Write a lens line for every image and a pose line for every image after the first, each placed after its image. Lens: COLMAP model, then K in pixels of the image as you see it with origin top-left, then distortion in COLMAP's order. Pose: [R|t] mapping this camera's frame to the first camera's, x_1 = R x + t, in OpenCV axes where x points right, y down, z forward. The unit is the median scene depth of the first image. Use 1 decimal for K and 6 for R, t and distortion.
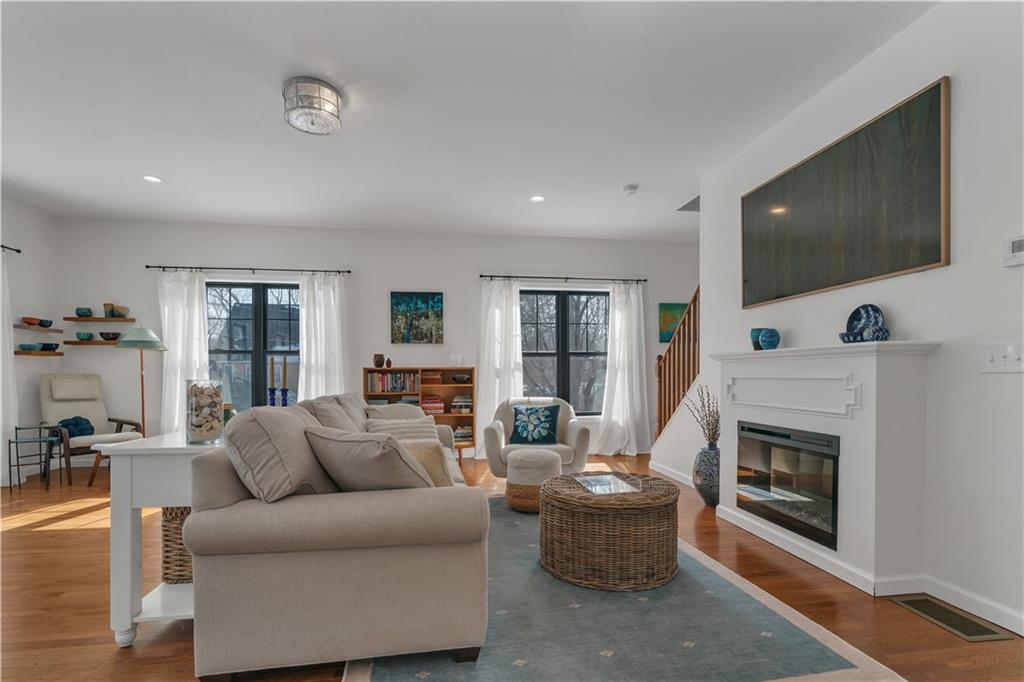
lens RADIAL K [[482.4, 0, 510.3], [0, 482.4, 381.5], [0, 0, 1]] dist [-0.025745, 0.016221]
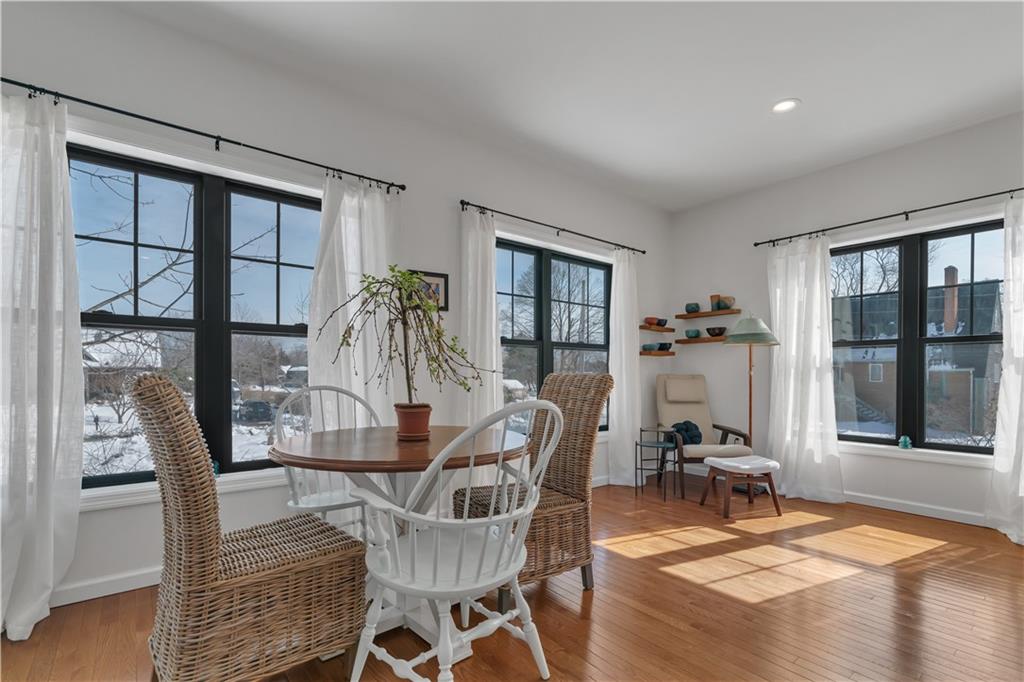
lens RADIAL K [[479.3, 0, 515.4], [0, 479.3, 375.2], [0, 0, 1]] dist [-0.004211, 0.000042]
pose [[0.508218, 0.003062, -0.861223, -0.260711], [-0.016188, 0.999851, -0.005998, -0.003034], [0.861076, 0.016990, 0.508192, 0.227651]]
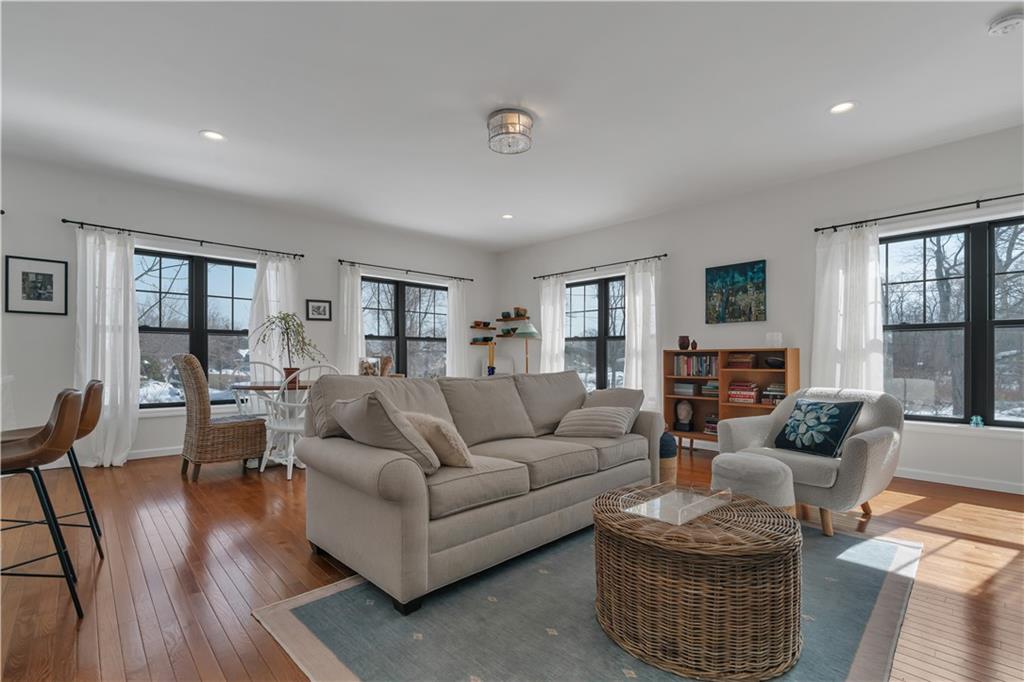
lens RADIAL K [[469.4, 0, 512.9], [0, 469.4, 359.0], [0, 0, 1]] dist [-0.004081, -0.000396]
pose [[0.569887, 0.002803, -0.821718, 0.307436], [-0.015911, 0.999844, -0.007624, 0.001486], [0.821569, 0.017419, 0.569843, 0.192582]]
